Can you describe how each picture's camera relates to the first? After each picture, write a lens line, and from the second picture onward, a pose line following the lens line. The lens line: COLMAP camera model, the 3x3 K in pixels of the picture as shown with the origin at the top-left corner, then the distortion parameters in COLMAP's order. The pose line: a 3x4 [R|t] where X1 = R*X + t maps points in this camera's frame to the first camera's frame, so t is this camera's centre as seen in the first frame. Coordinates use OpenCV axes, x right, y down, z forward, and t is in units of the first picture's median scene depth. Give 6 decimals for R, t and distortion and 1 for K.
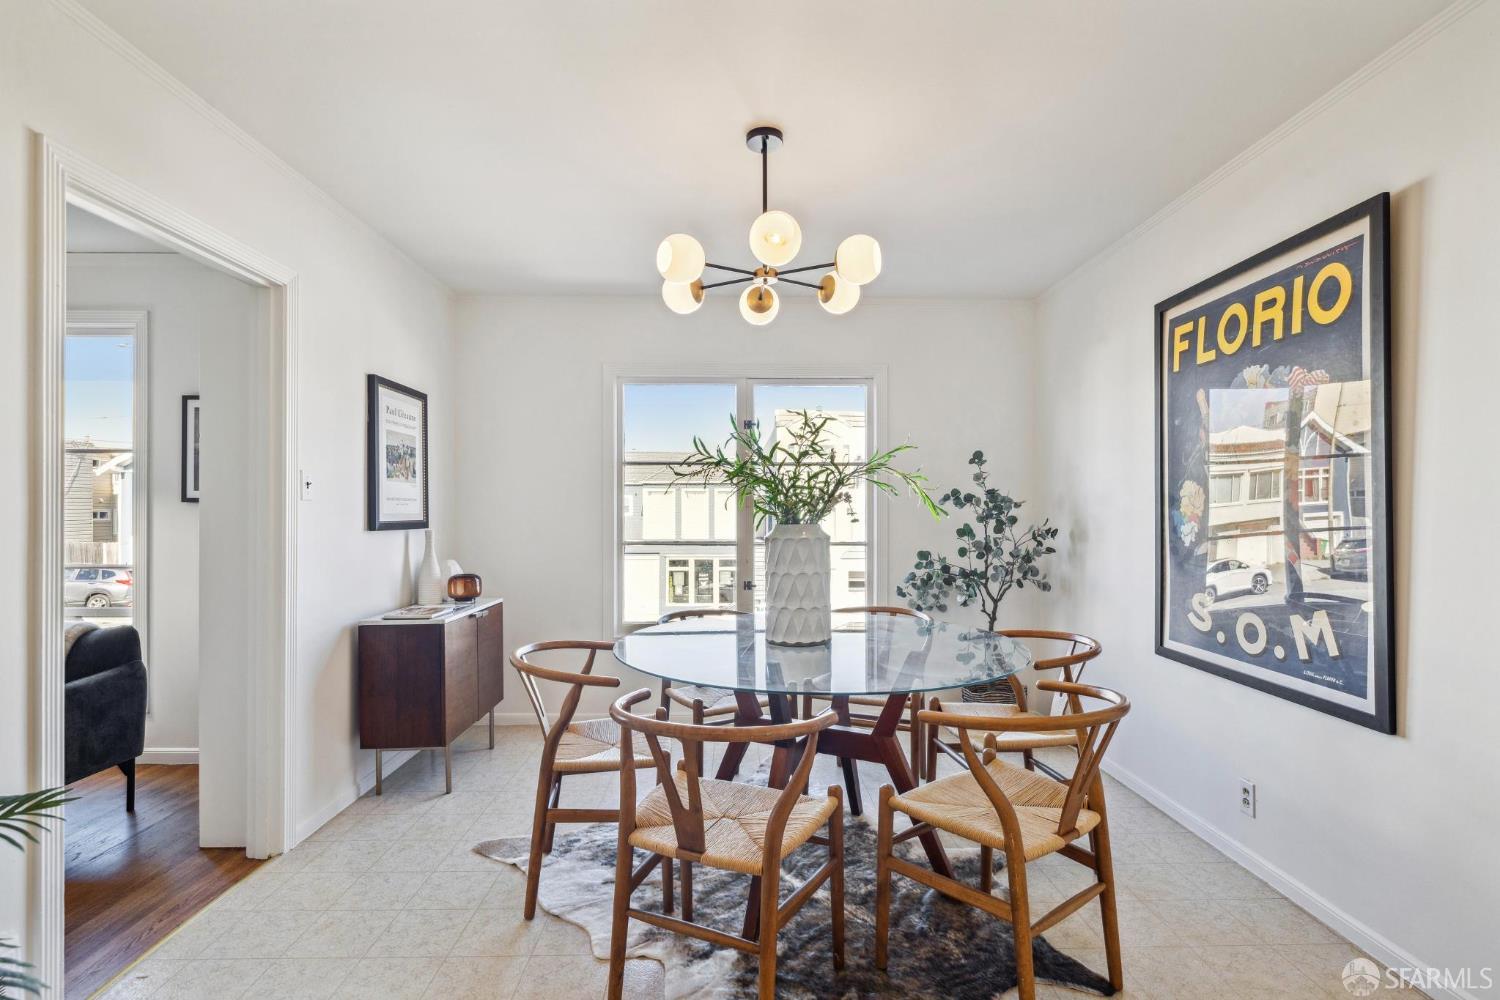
lens RADIAL K [[705.9, 0, 754.9], [0, 705.9, 514.0], [0, 0, 1]] dist [-0.002717, 0.000266]
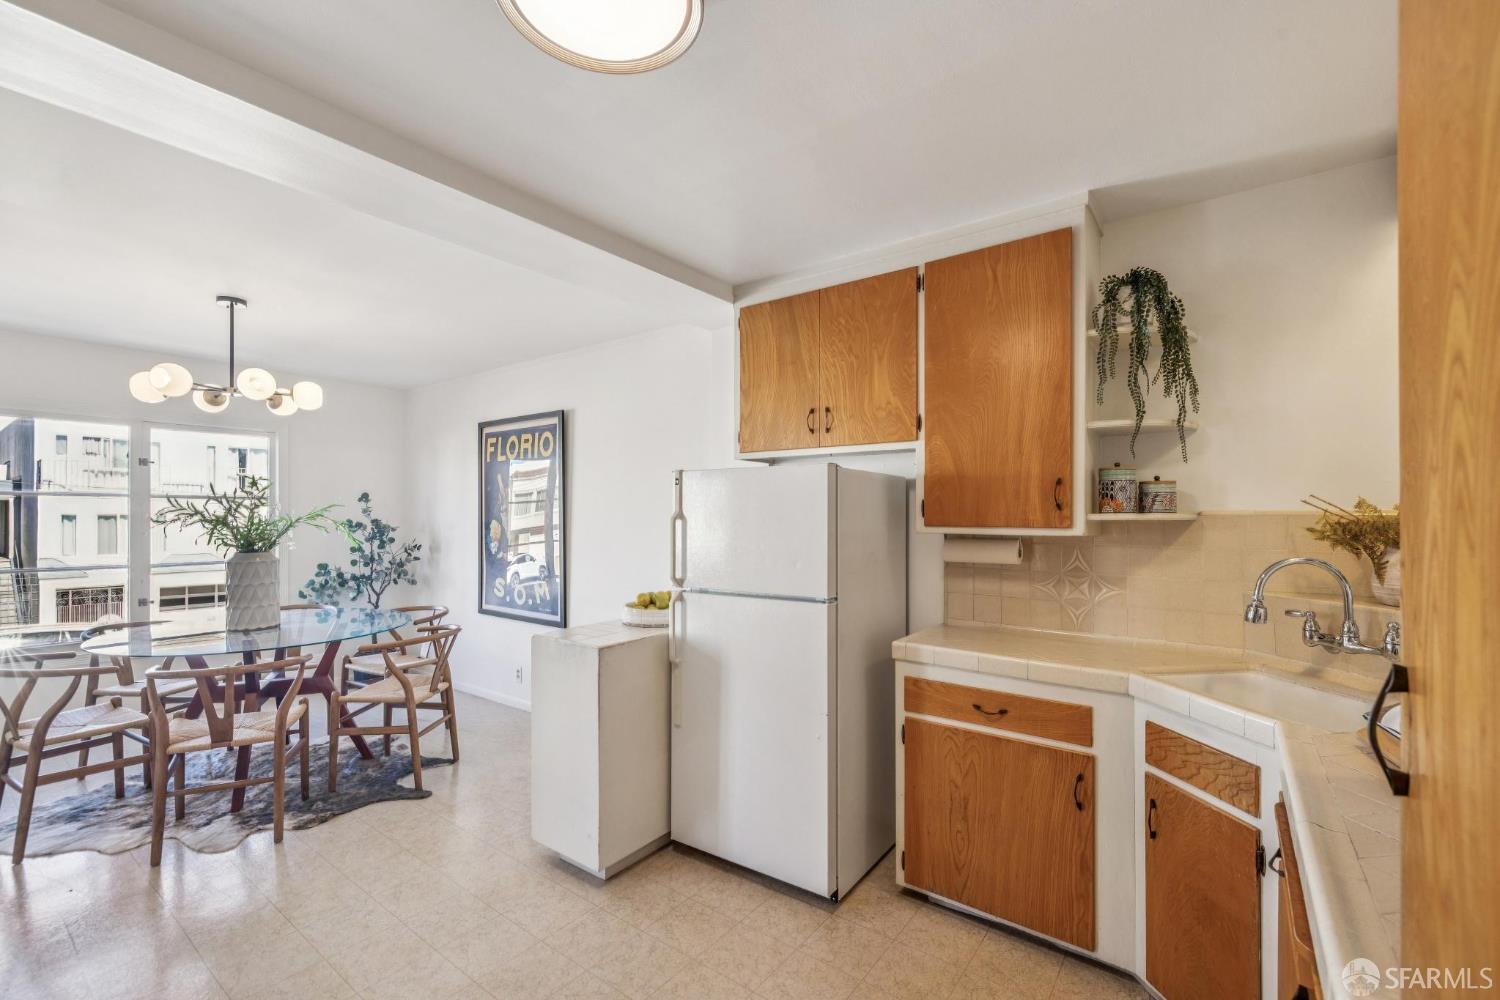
lens RADIAL K [[640.9, 0, 746.1], [0, 640.9, 511.2], [0, 0, 1]] dist [0.001140, -0.000073]
pose [[0.627924, 0.005029, 0.778258, -0.294524], [0.002362, 0.999962, -0.008368, -0.051414], [-0.778271, 0.007093, 0.627889, -0.593831]]
